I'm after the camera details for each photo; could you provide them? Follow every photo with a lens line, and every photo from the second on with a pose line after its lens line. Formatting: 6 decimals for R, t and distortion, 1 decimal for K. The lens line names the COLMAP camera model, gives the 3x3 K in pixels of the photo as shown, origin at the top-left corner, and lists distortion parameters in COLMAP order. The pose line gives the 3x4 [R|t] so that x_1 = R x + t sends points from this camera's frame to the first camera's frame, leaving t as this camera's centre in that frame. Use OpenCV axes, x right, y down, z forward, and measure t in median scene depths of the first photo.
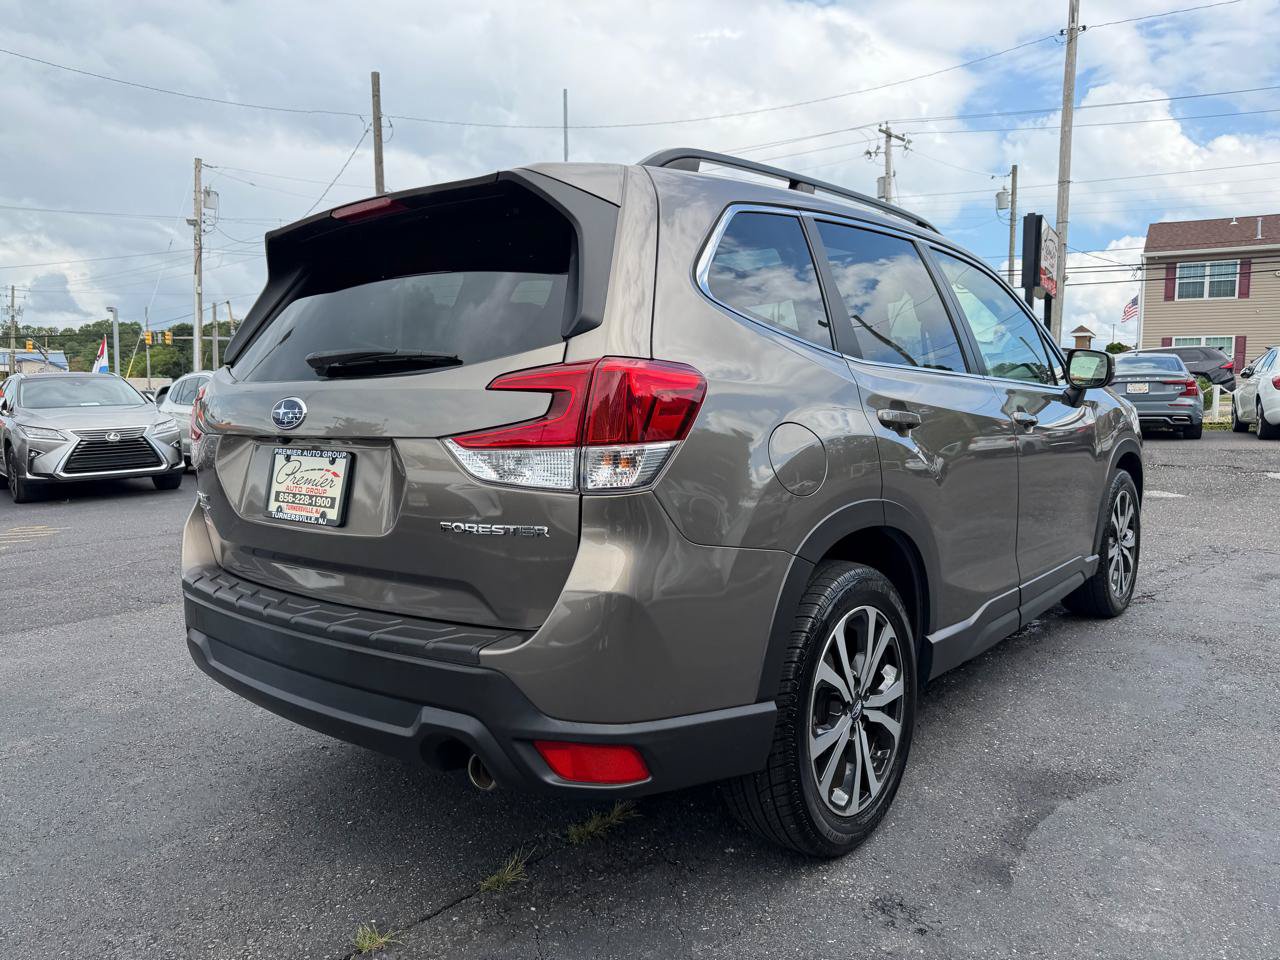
lens RADIAL K [[917.5, 0, 644.0], [0, 917.5, 481.4], [0, 0, 1]] dist [0.006364, -0.006148]
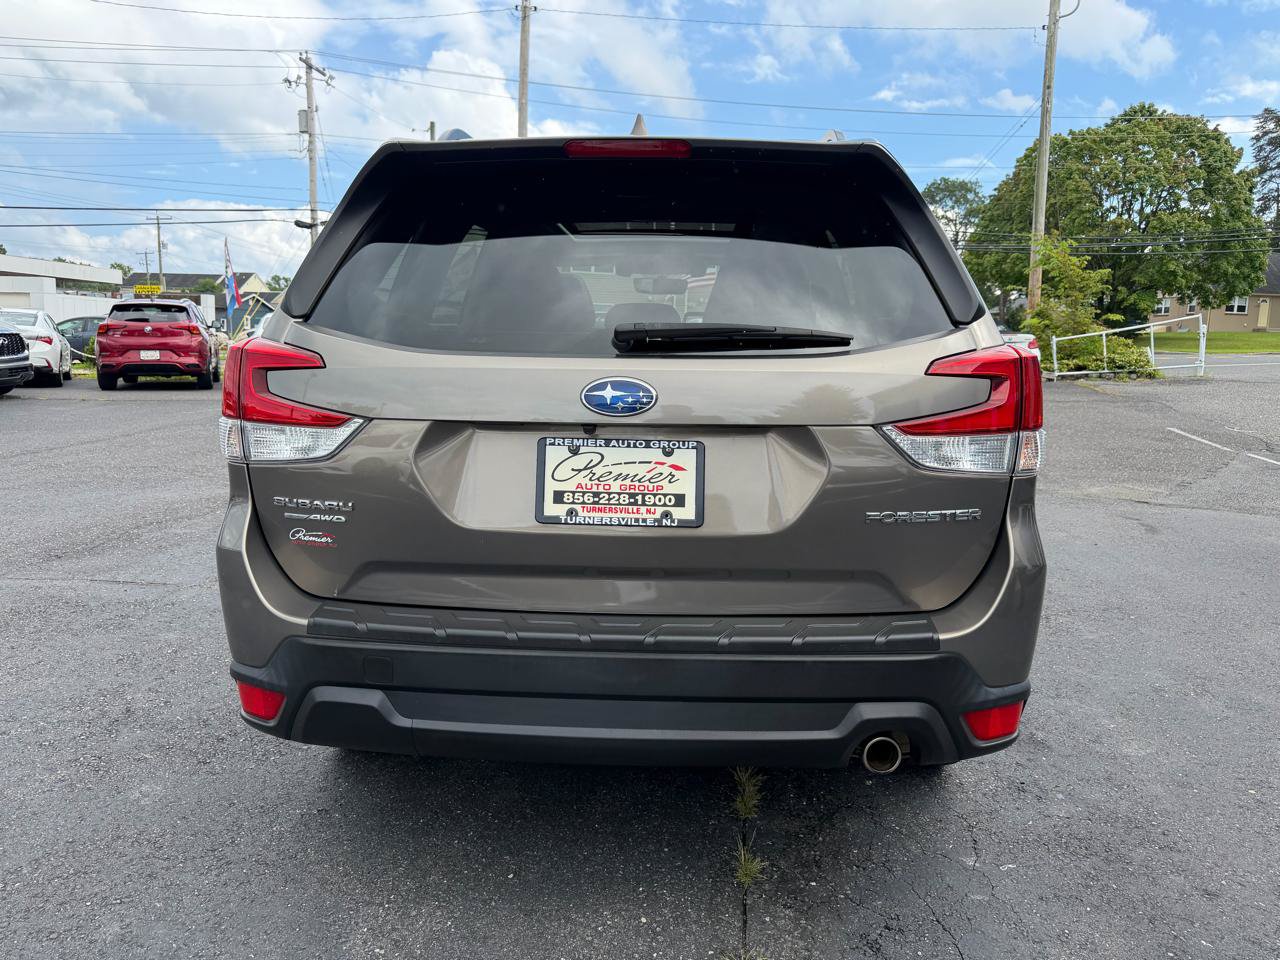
lens RADIAL K [[924.1, 0, 640.8], [0, 924.1, 479.7], [0, 0, 1]] dist [0.005411, -0.002921]
pose [[0.796592, -0.060014, 0.601531, -0.848205], [0.027492, 0.997627, 0.063125, -0.049594], [-0.603892, -0.033747, 0.796351, 0.314276]]
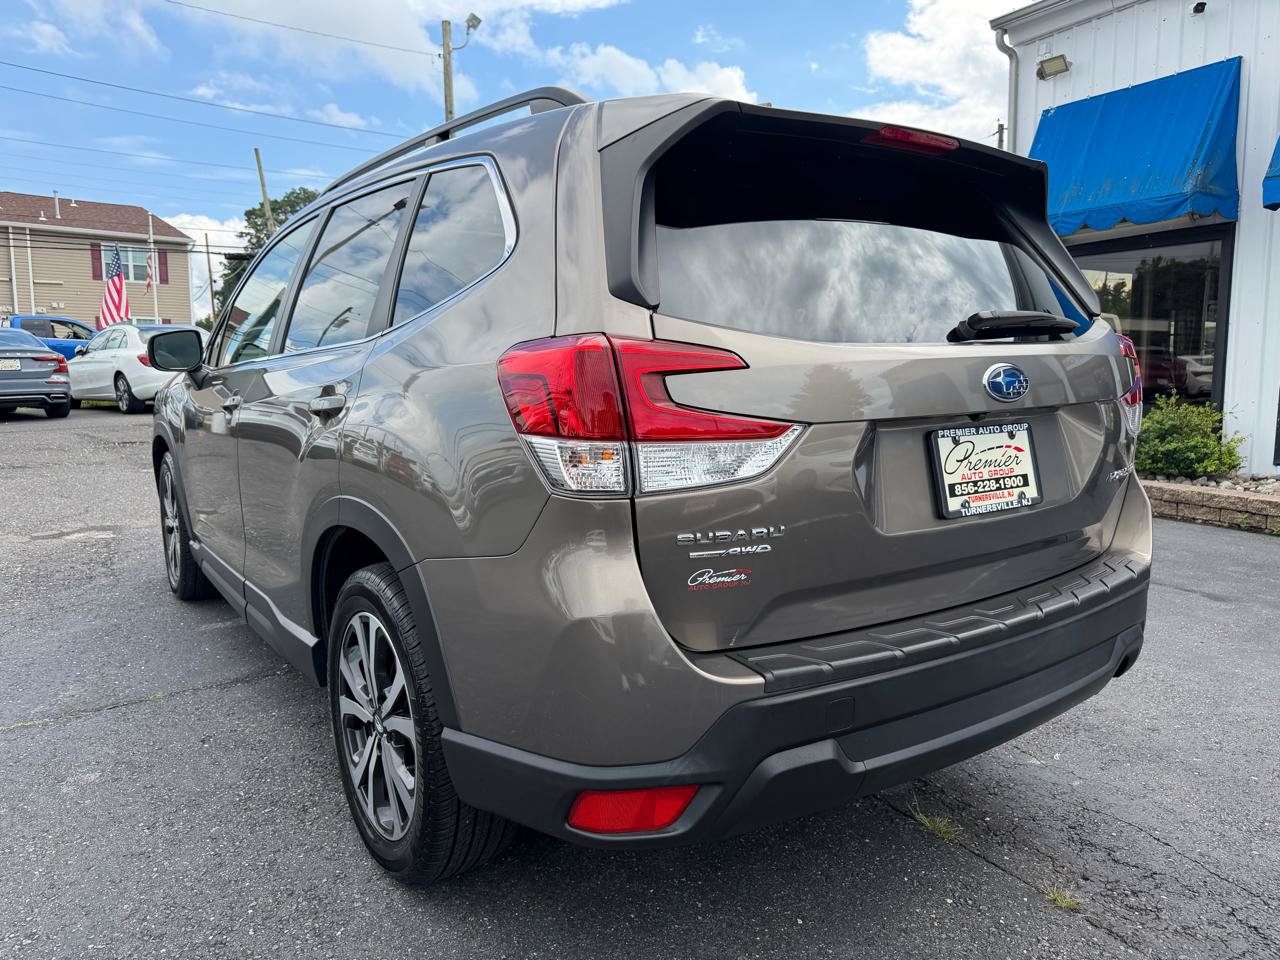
lens RADIAL K [[917.5, 0, 644.0], [0, 917.5, 481.4], [0, 0, 1]] dist [0.006364, -0.006148]
pose [[0.278849, -0.118676, 0.952974, -1.246196], [0.096582, 0.990769, 0.095122, -0.093448], [-0.955466, 0.065515, 0.287737, 1.046931]]
